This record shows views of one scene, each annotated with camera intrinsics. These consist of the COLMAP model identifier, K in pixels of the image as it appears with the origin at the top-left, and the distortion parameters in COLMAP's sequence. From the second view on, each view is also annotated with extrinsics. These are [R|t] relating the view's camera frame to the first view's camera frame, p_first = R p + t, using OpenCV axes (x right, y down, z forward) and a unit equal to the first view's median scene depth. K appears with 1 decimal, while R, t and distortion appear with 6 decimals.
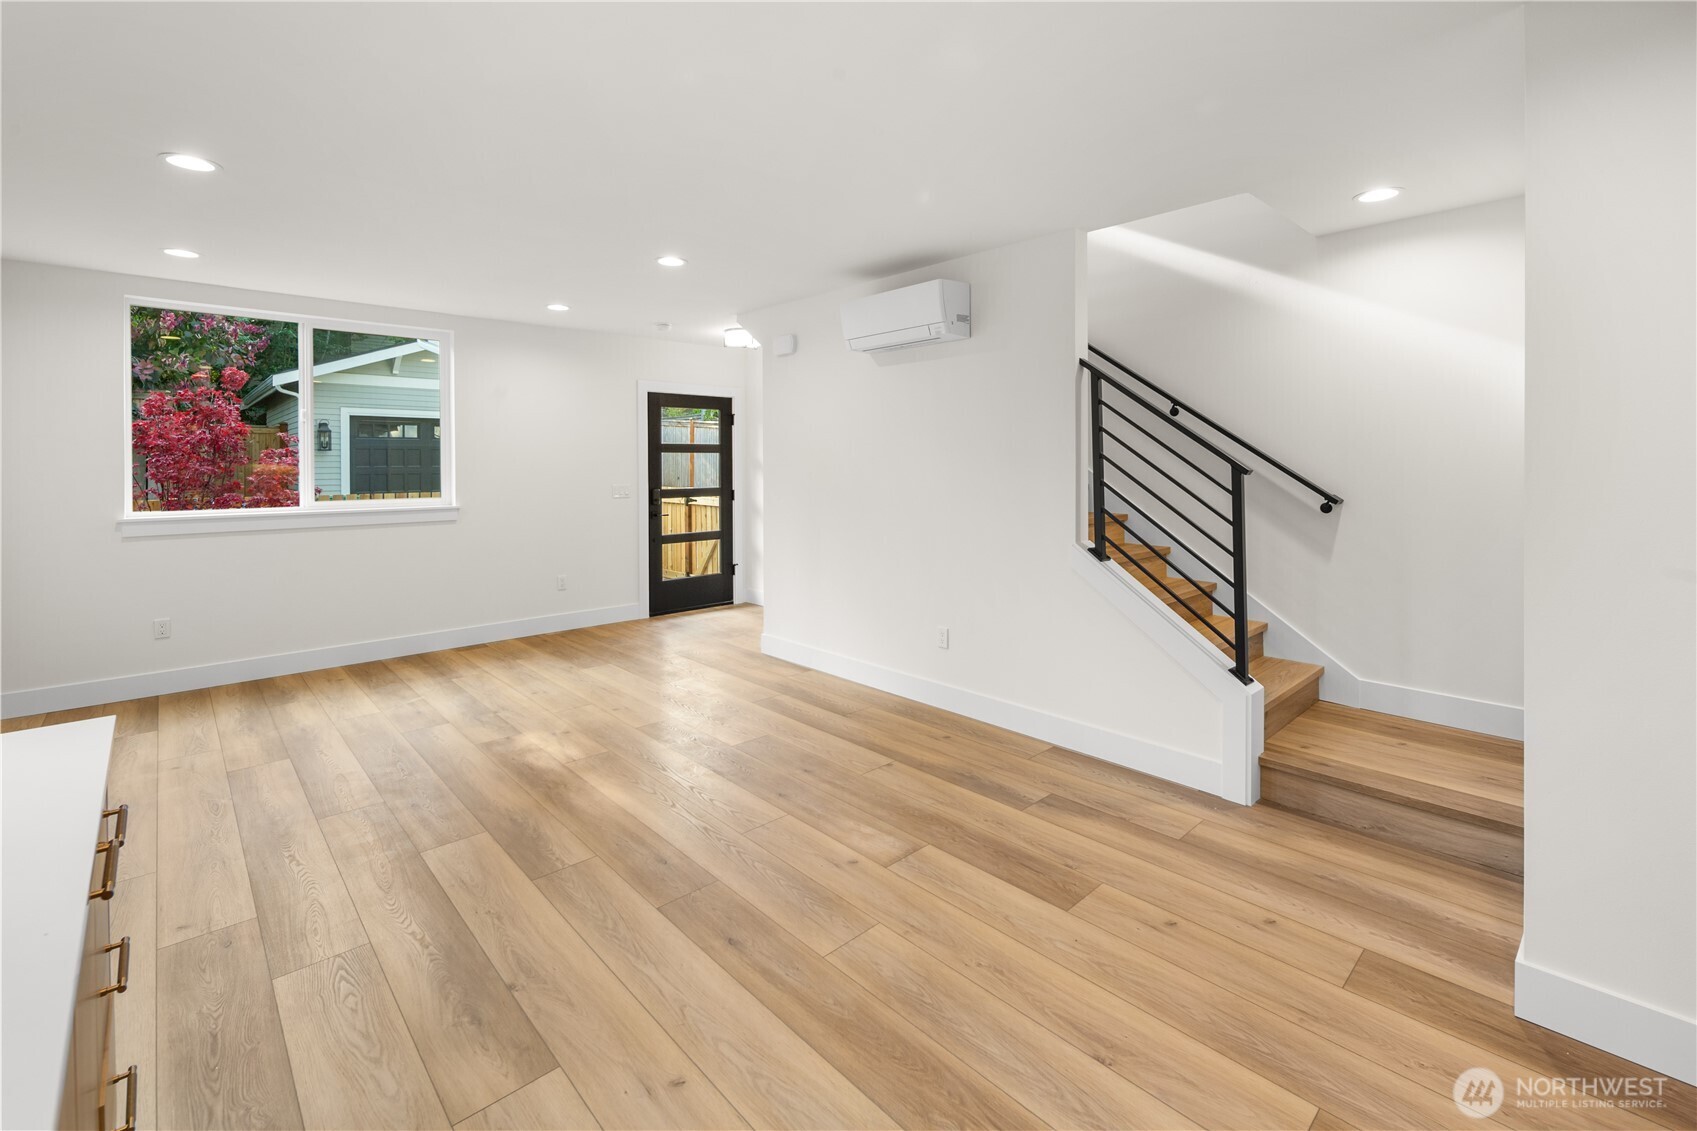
lens RADIAL K [[737.3, 0, 847.2], [0, 737.3, 467.8], [0, 0, 1]] dist [0.004113, -0.002824]
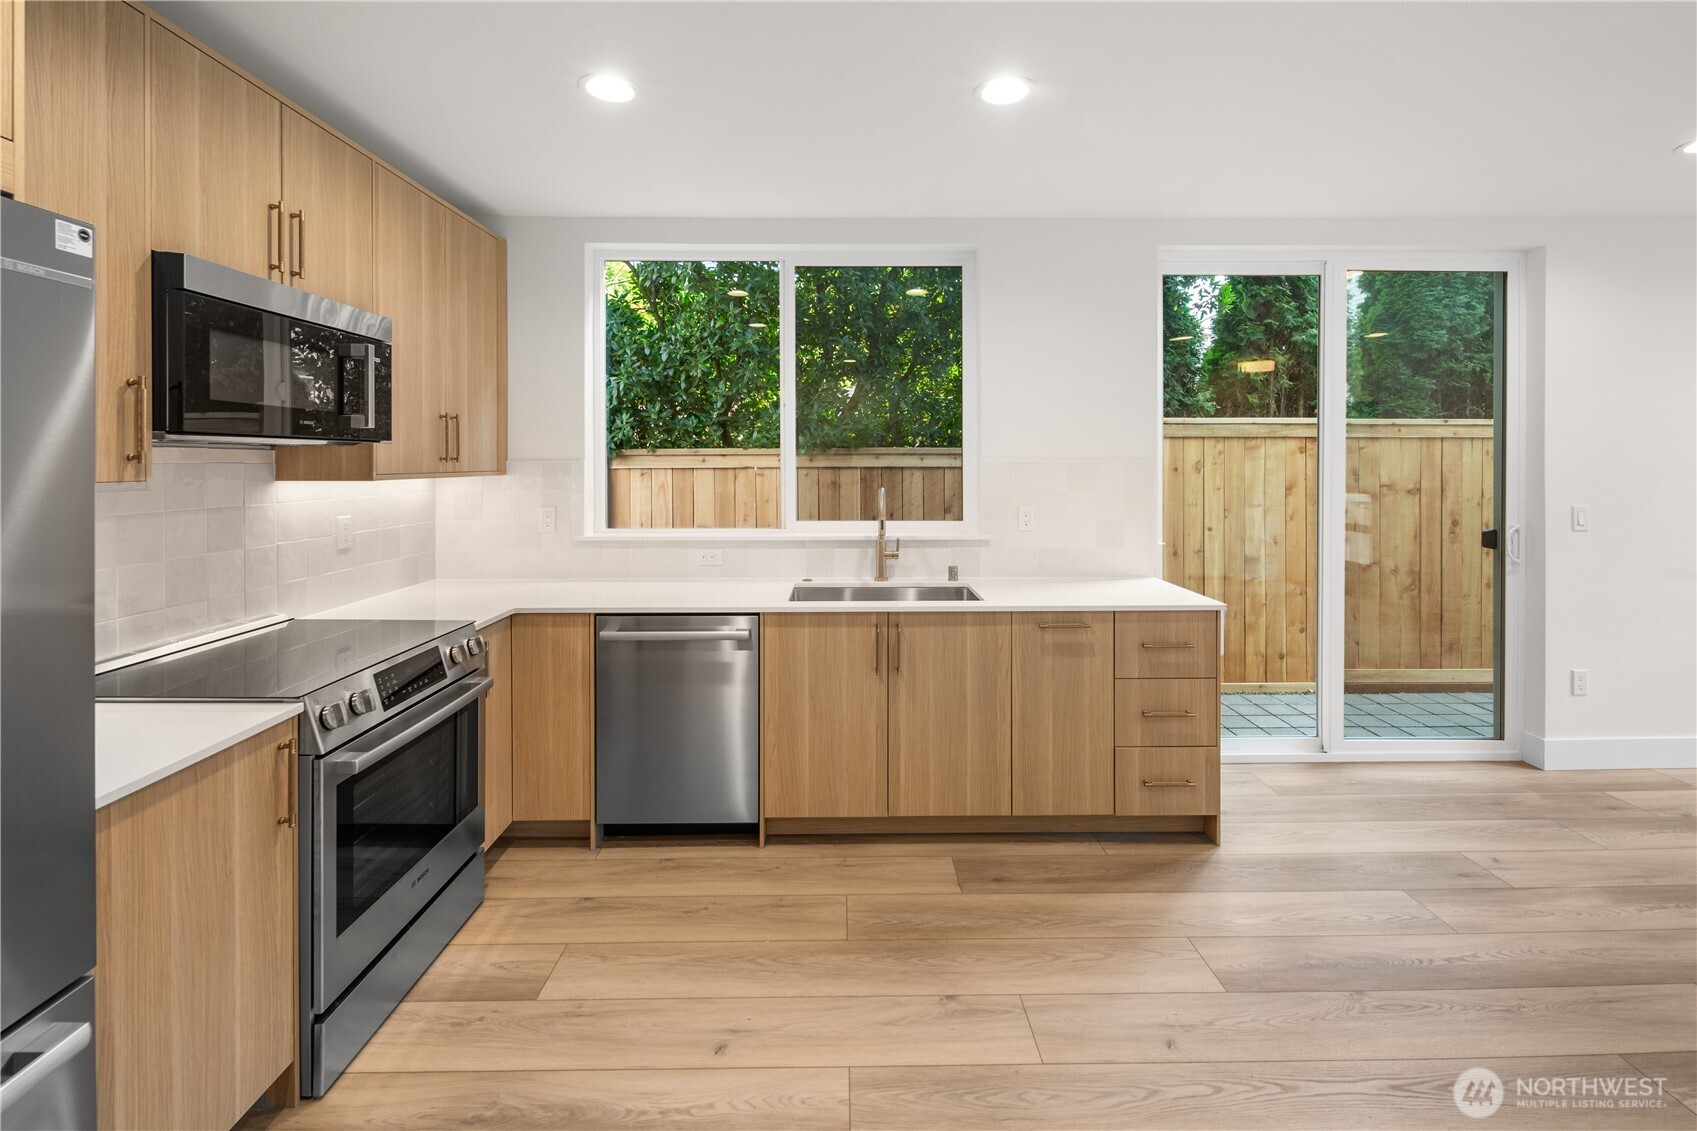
lens RADIAL K [[737.3, 0, 854.3], [0, 737.3, 465.9], [0, 0, 1]] dist [0.004113, -0.002824]
pose [[-0.669749, 0.010164, -0.742518, 0.289392], [-0.000573, 0.999899, 0.014203, -0.009932], [0.742587, 0.009938, -0.669675, 0.450203]]
